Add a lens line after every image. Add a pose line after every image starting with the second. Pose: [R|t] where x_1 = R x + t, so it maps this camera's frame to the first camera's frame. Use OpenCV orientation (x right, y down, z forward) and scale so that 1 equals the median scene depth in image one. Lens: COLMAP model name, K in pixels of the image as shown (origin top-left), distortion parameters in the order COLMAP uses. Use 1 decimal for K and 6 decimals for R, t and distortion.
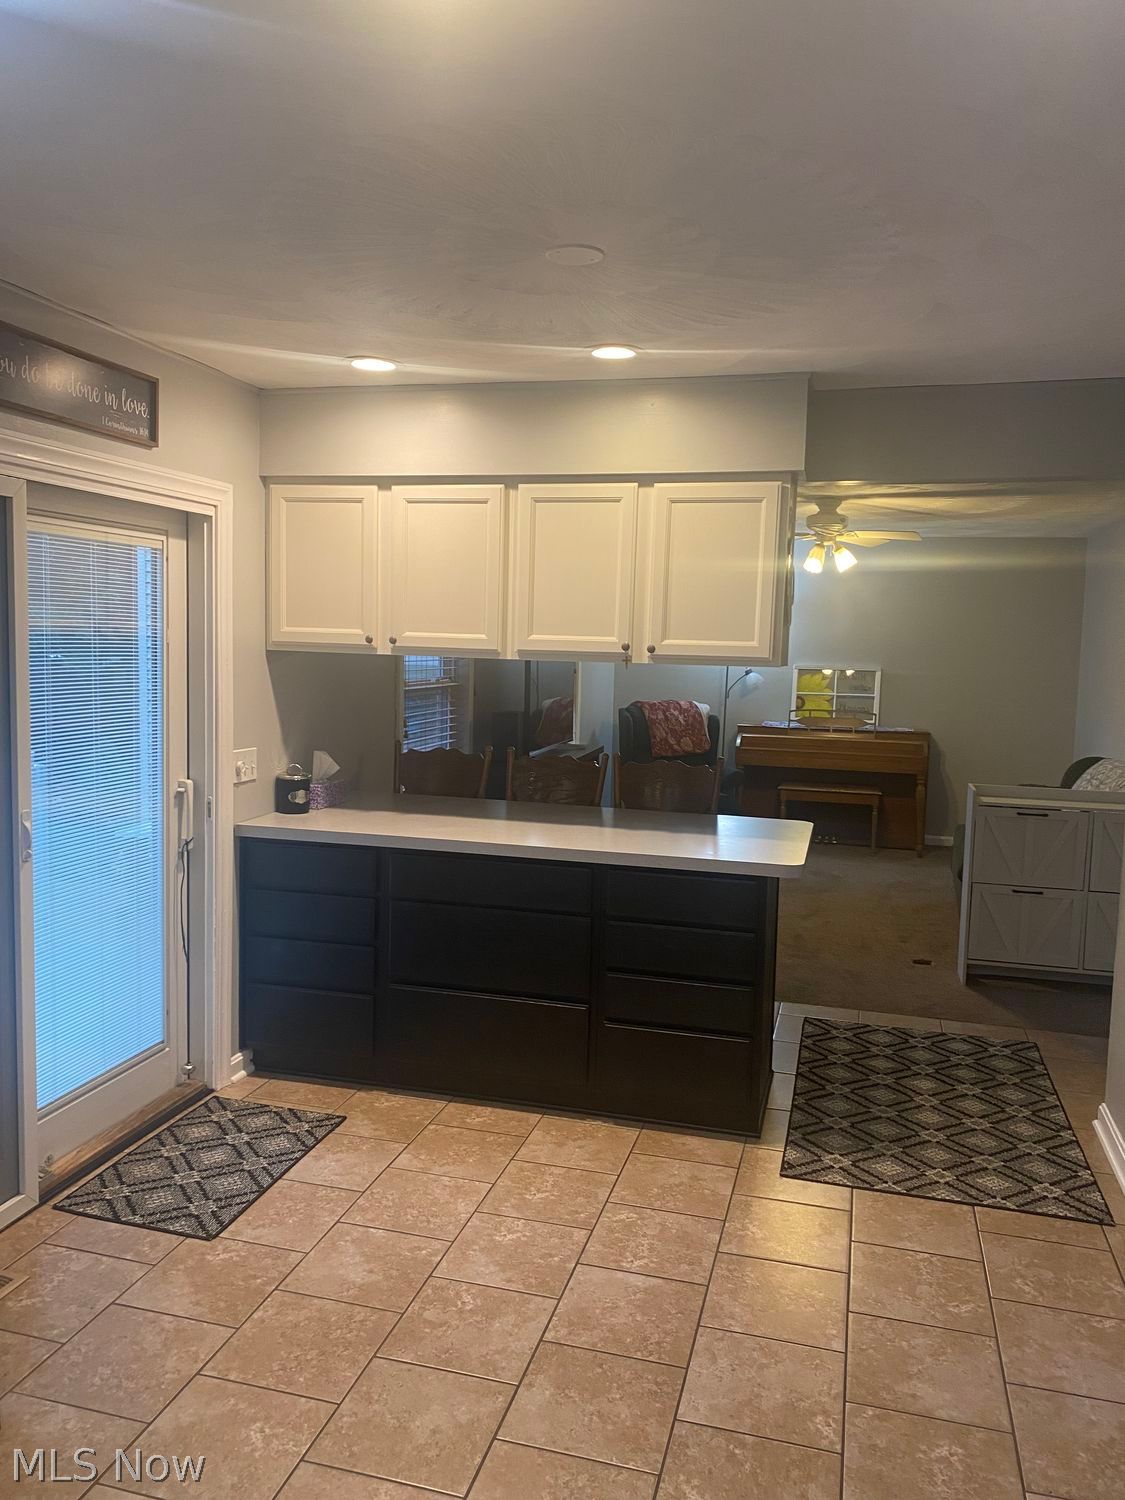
lens RADIAL K [[1139.9, 0, 566.2], [0, 1139.9, 753.6], [0, 0, 1]] dist [0.037778, -0.044955]
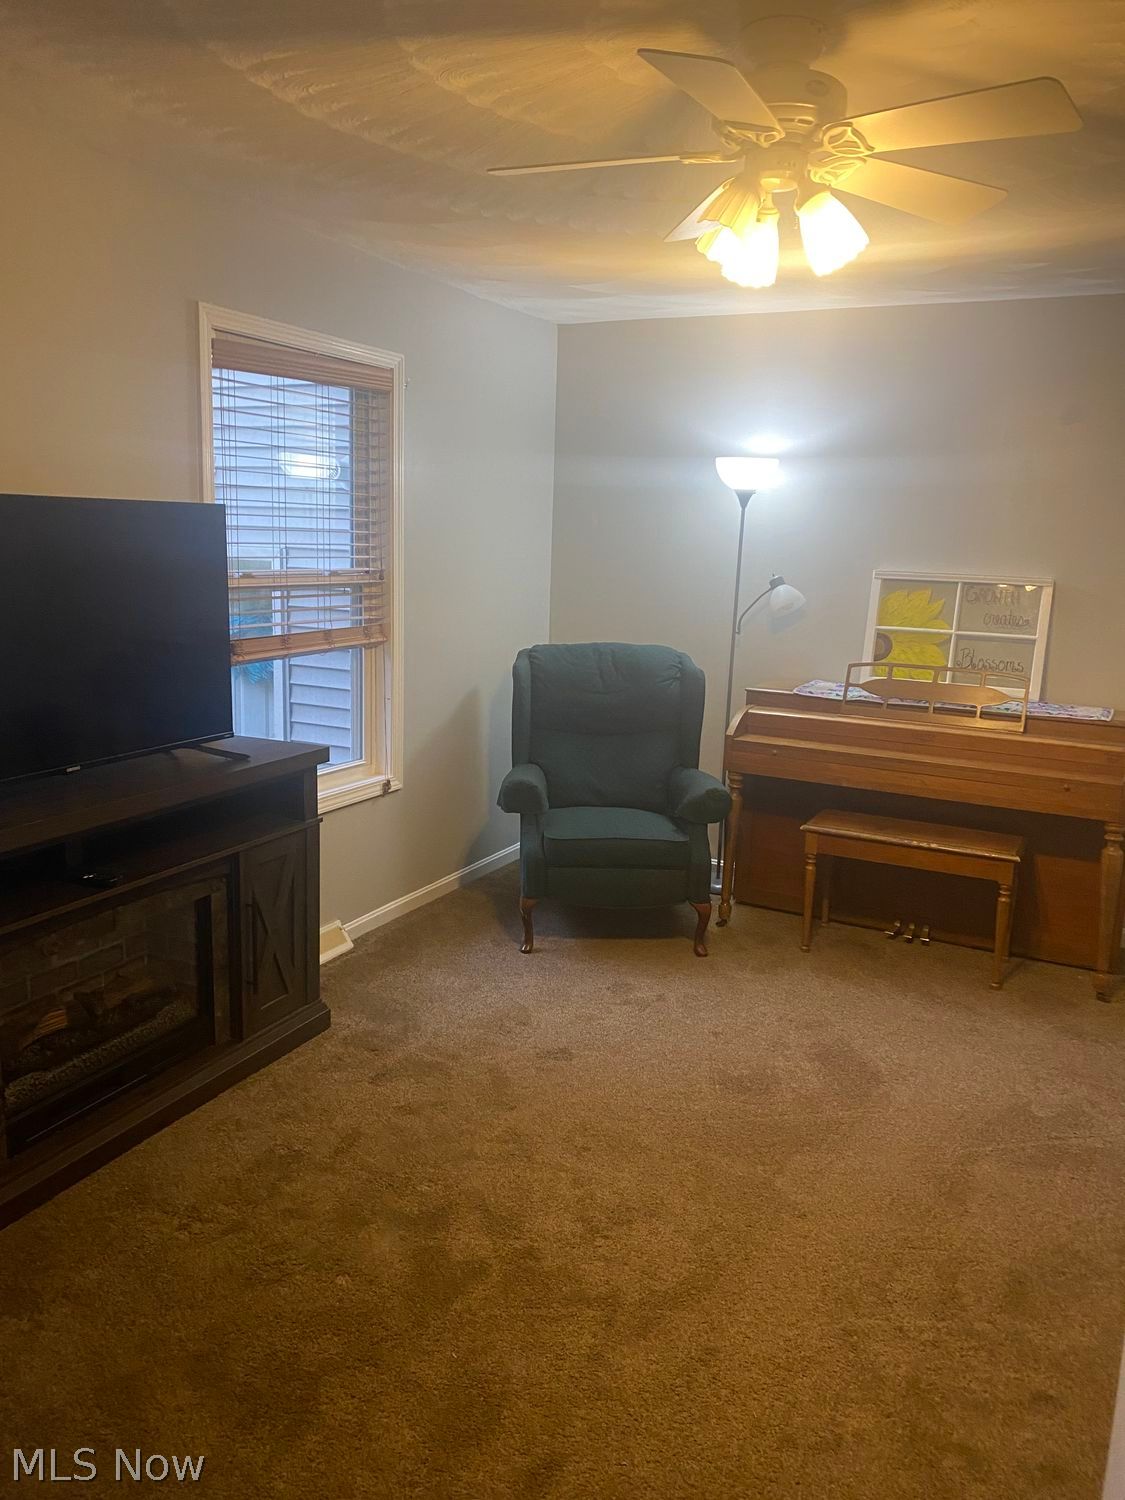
lens RADIAL K [[1151.9, 0, 583.5], [0, 1151.9, 772.5], [0, 0, 1]] dist [0.081673, -0.116388]
pose [[0.978583, 0.059249, -0.197144, 0.184398], [-0.039806, 0.994073, 0.101166, -0.037248], [0.201969, -0.091152, 0.975141, 0.484859]]
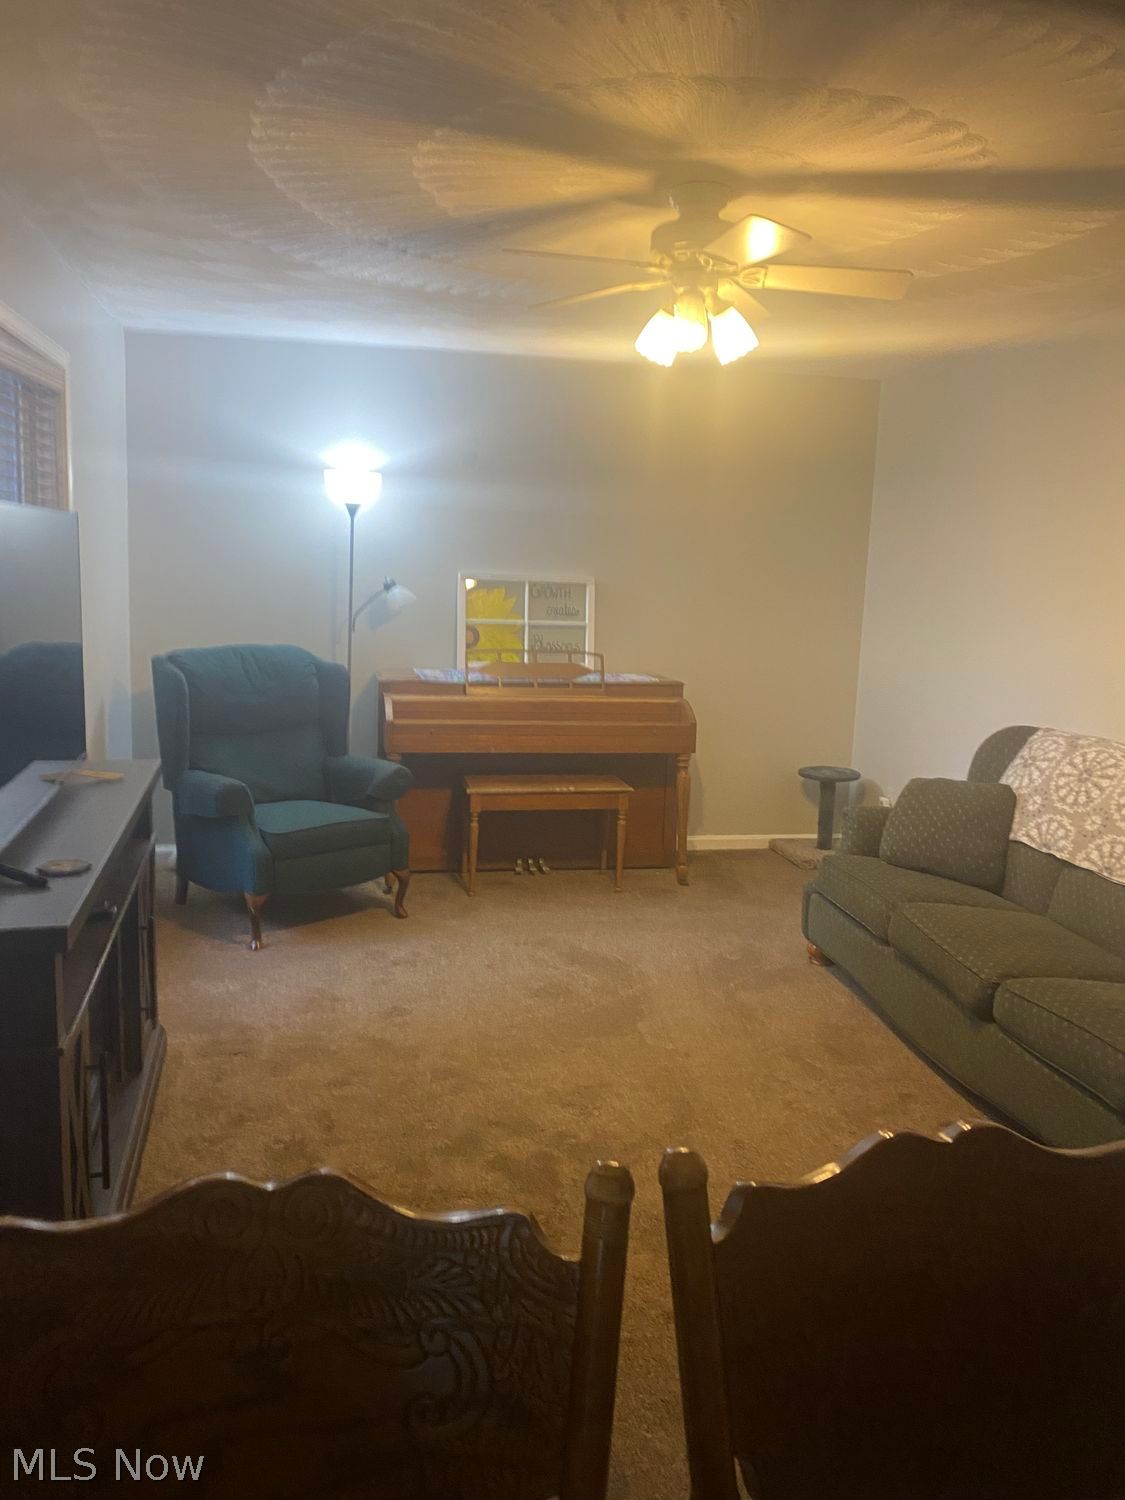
lens RADIAL K [[1139.9, 0, 566.2], [0, 1139.9, 753.6], [0, 0, 1]] dist [0.037778, -0.044955]
pose [[0.892518, -0.063437, 0.446527, -0.021922], [0.031243, 0.996377, 0.079105, -0.030489], [-0.449928, -0.056652, 0.891266, 0.453020]]
